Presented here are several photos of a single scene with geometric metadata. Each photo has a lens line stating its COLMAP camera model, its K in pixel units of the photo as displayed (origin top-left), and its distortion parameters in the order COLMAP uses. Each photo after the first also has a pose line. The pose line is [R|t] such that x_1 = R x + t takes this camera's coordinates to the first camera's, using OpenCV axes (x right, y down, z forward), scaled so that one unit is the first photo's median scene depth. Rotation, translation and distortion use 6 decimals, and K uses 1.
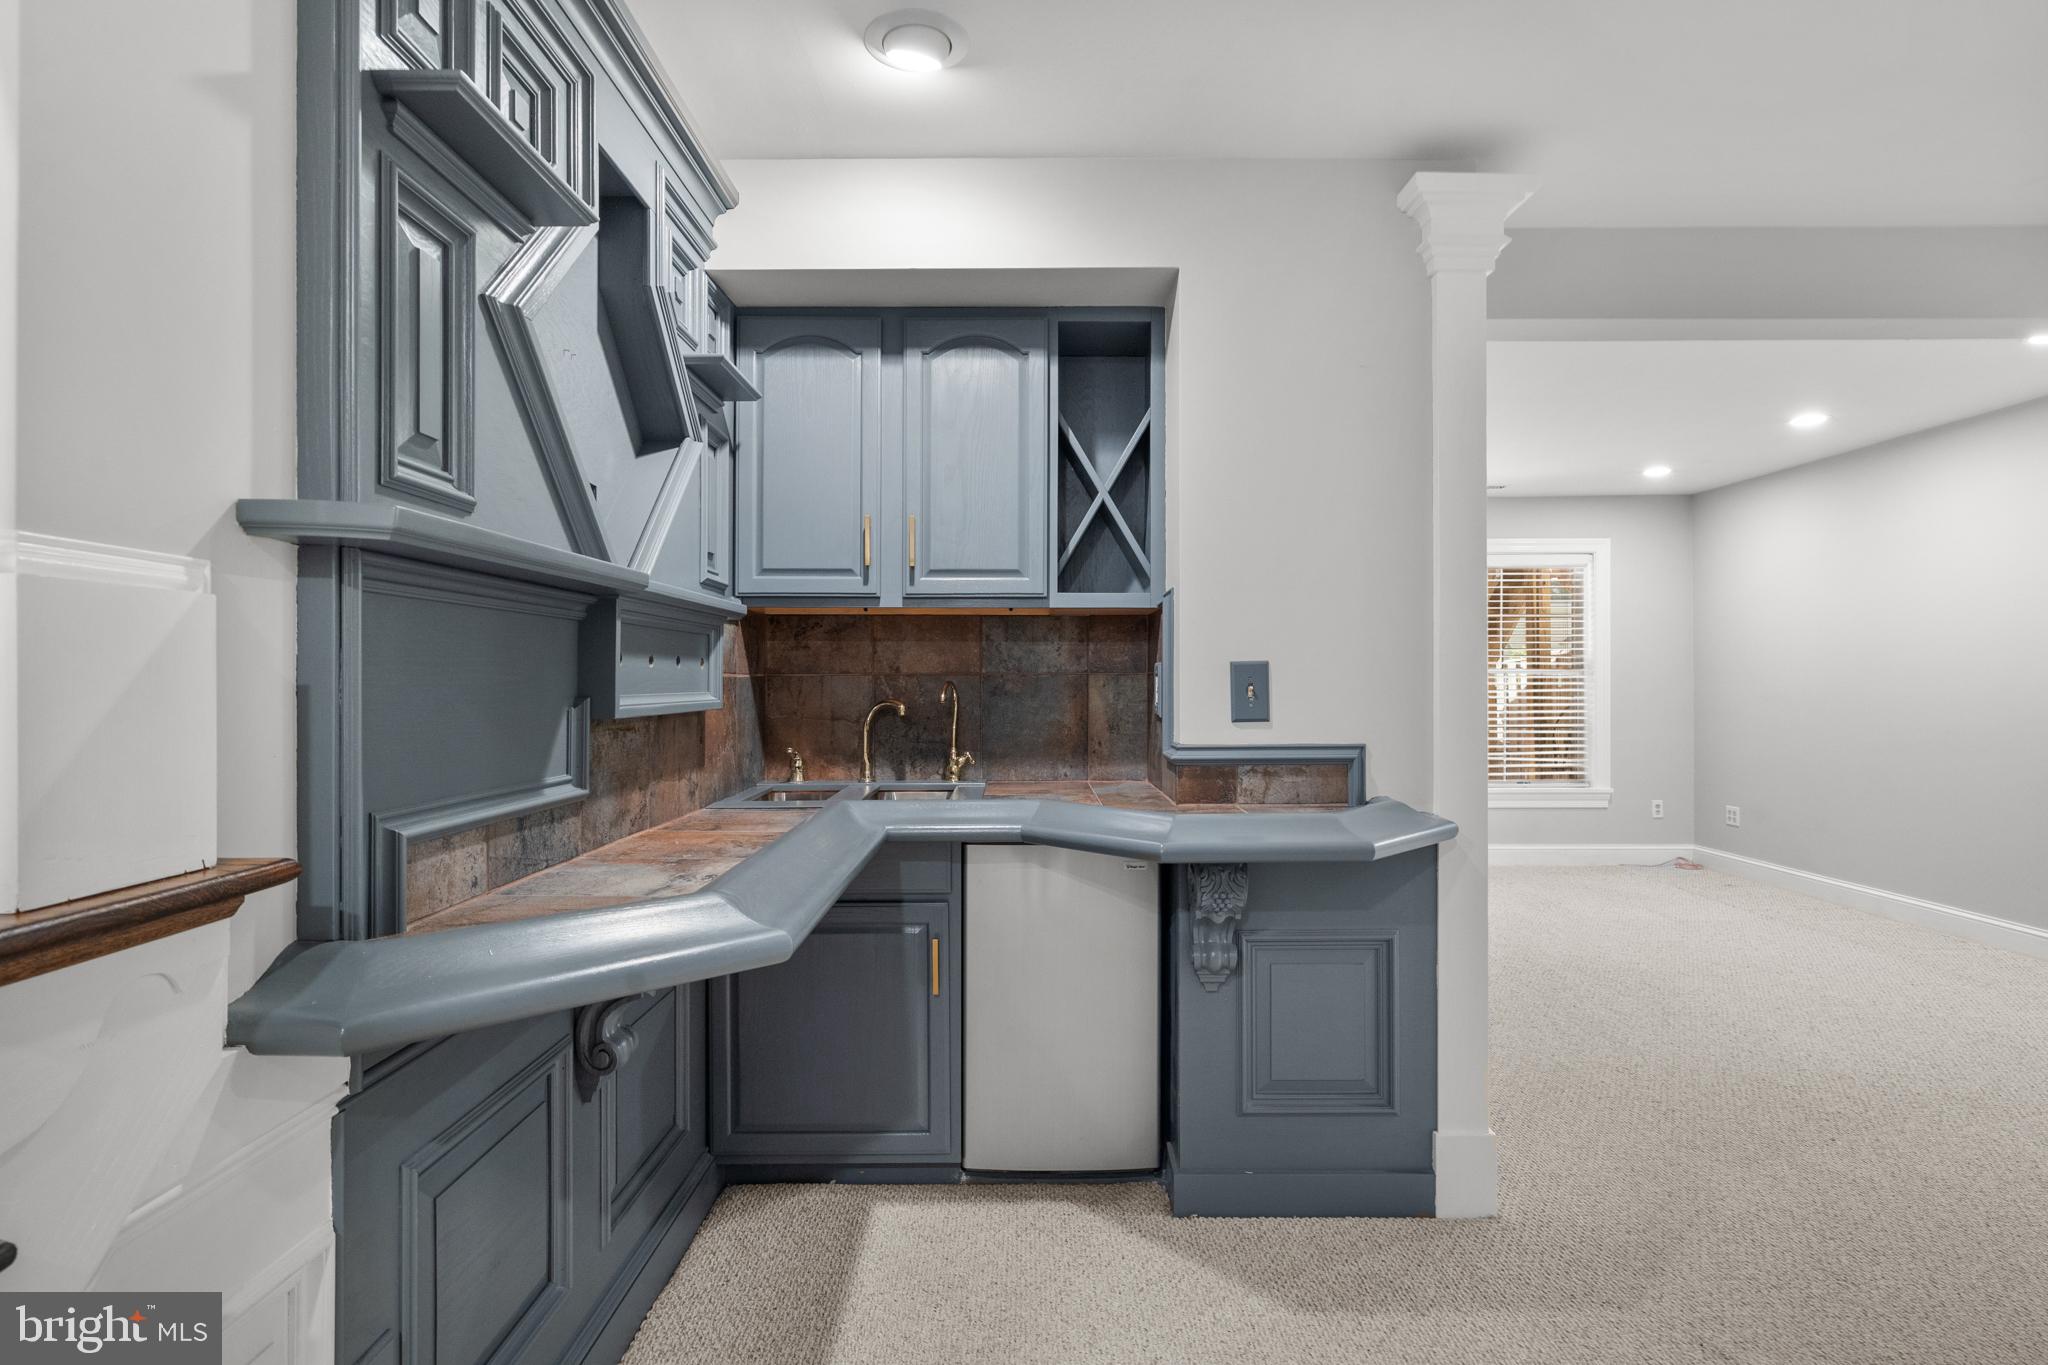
lens RADIAL K [[1043.4, 0, 1027.3], [0, 1043.4, 672.5], [0, 0, 1]] dist [-0.004812, -0.001156]
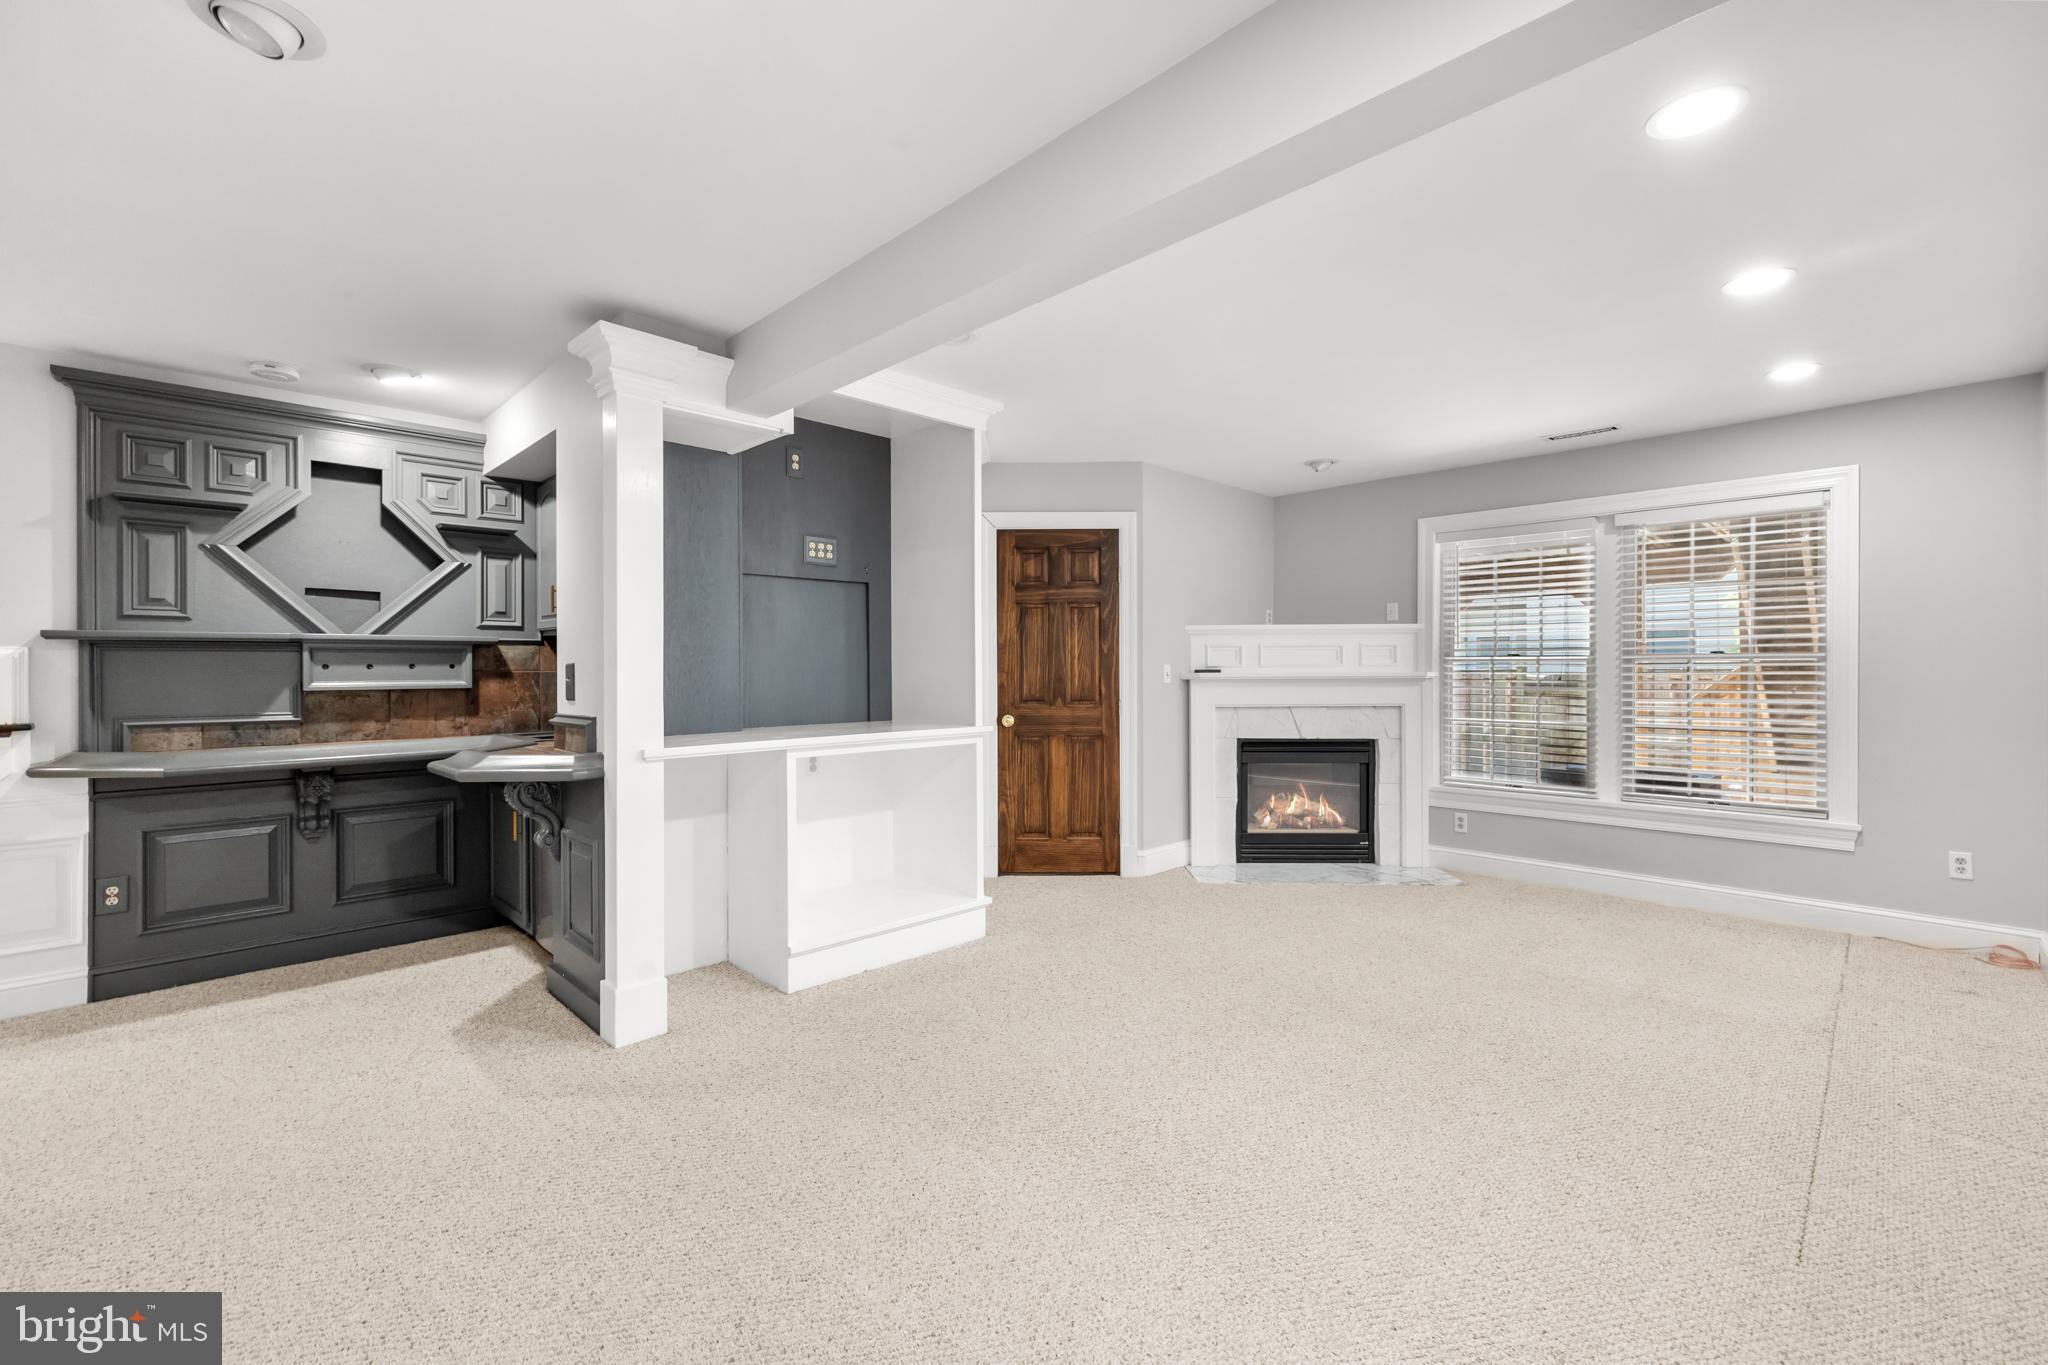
lens RADIAL K [[864.1, 0, 1024.0], [0, 864.1, 678.5], [0, 0, 1]] dist [0.001425, -0.000640]
pose [[0.693398, 0.003191, -0.720548, 1.637833], [0.010300, 0.999844, 0.014340, 0.001066], [0.720481, -0.017365, 0.693257, 0.567575]]
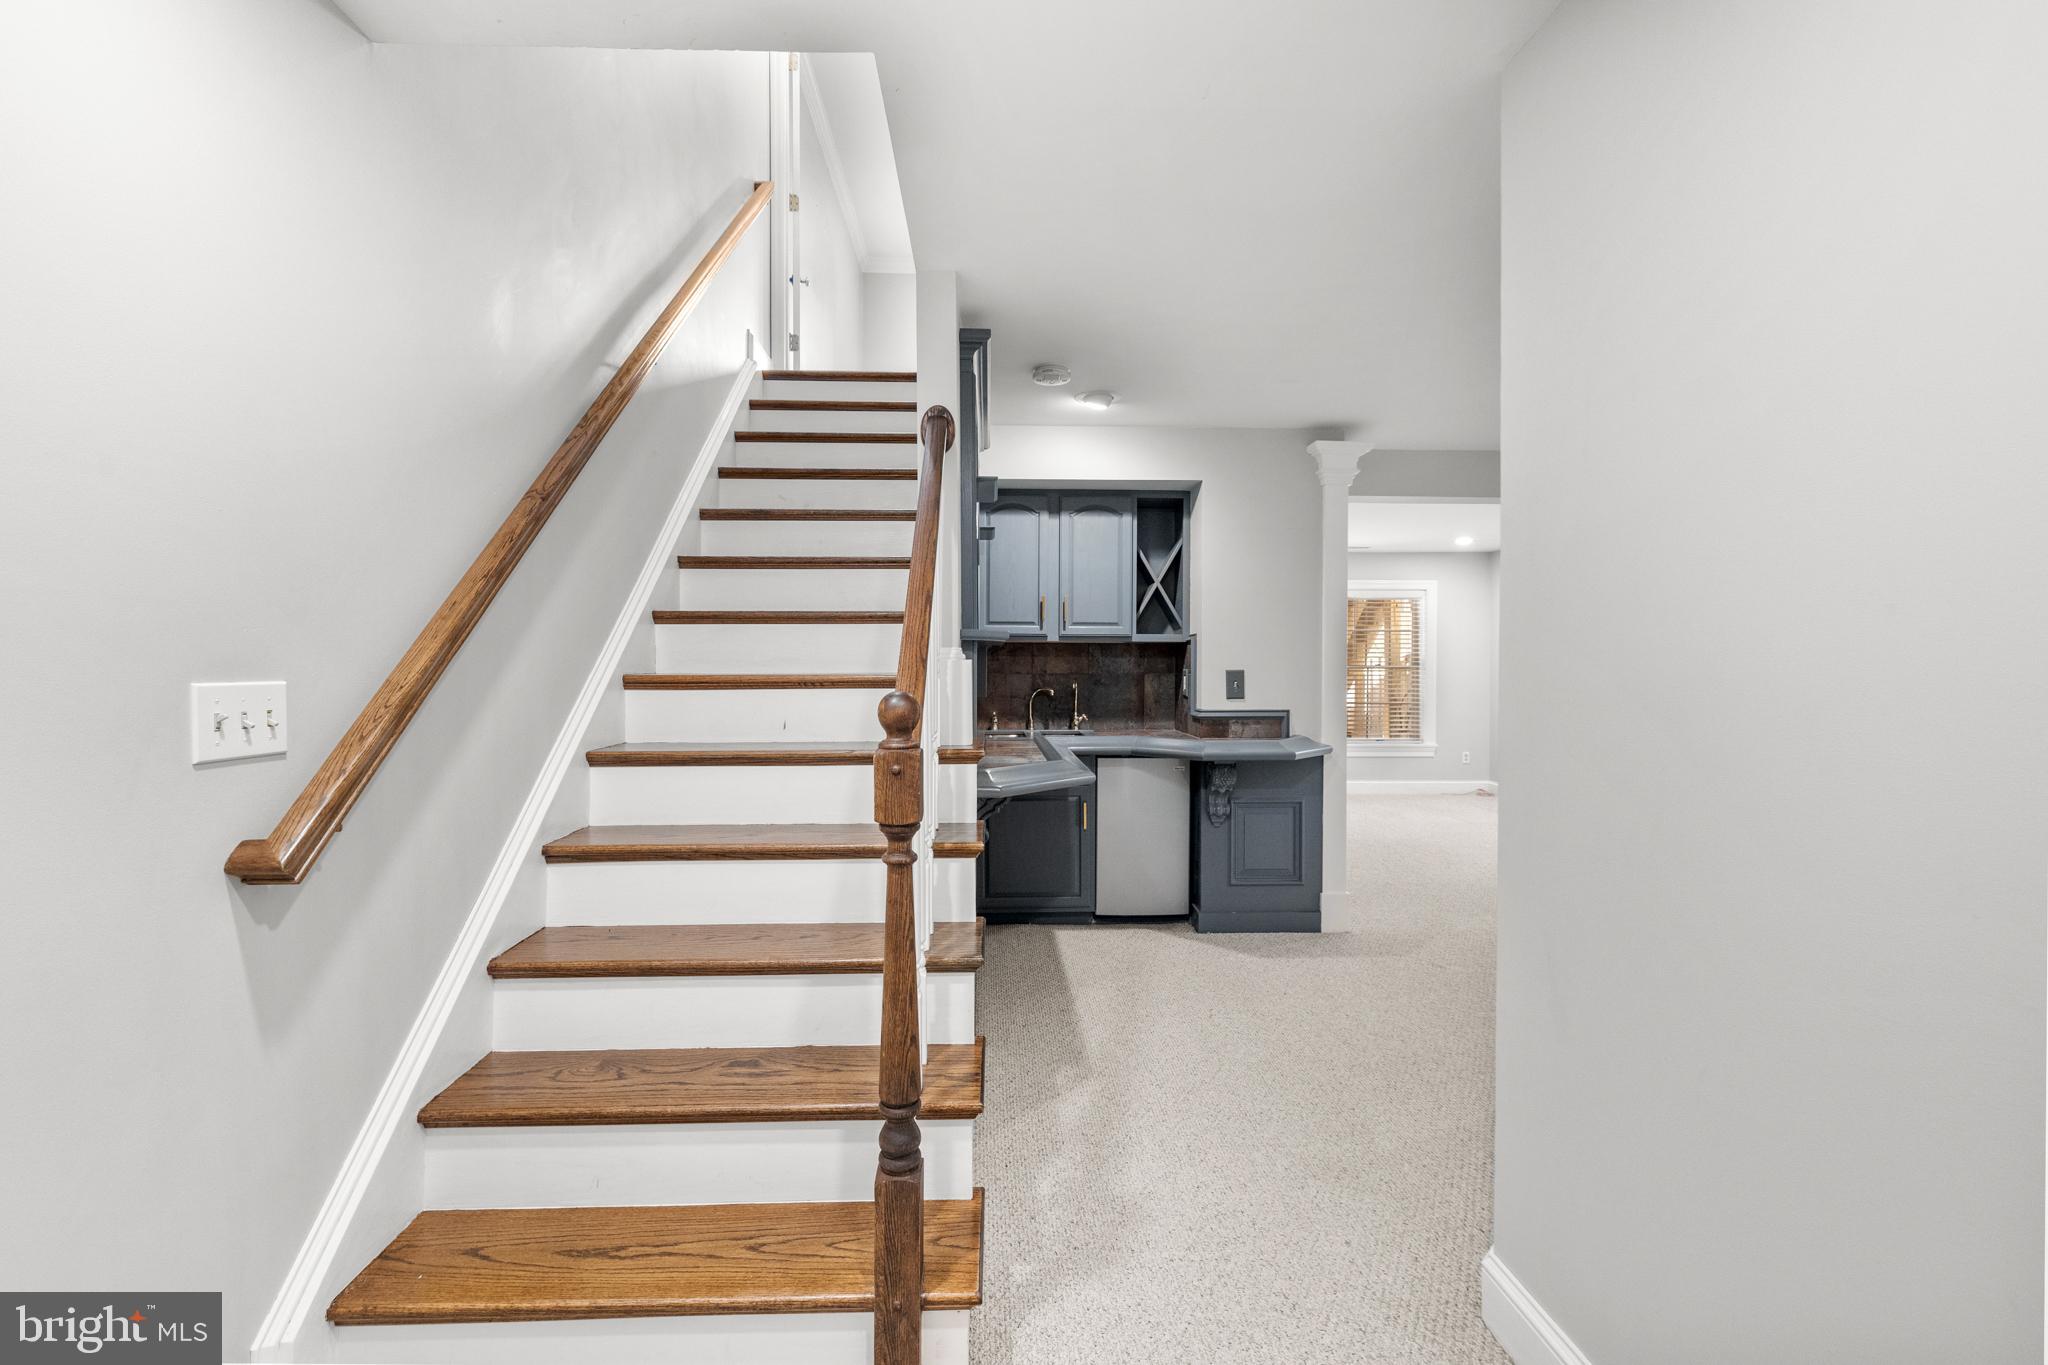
lens RADIAL K [[864.9, 0, 1021.4], [0, 864.9, 671.7], [0, 0, 1]] dist [-0.000077, -0.000256]
pose [[0.999251, 0.002425, 0.038624, -0.276028], [-0.002992, 0.999888, 0.014641, -0.030752], [-0.038584, -0.014746, 0.999147, -0.700671]]
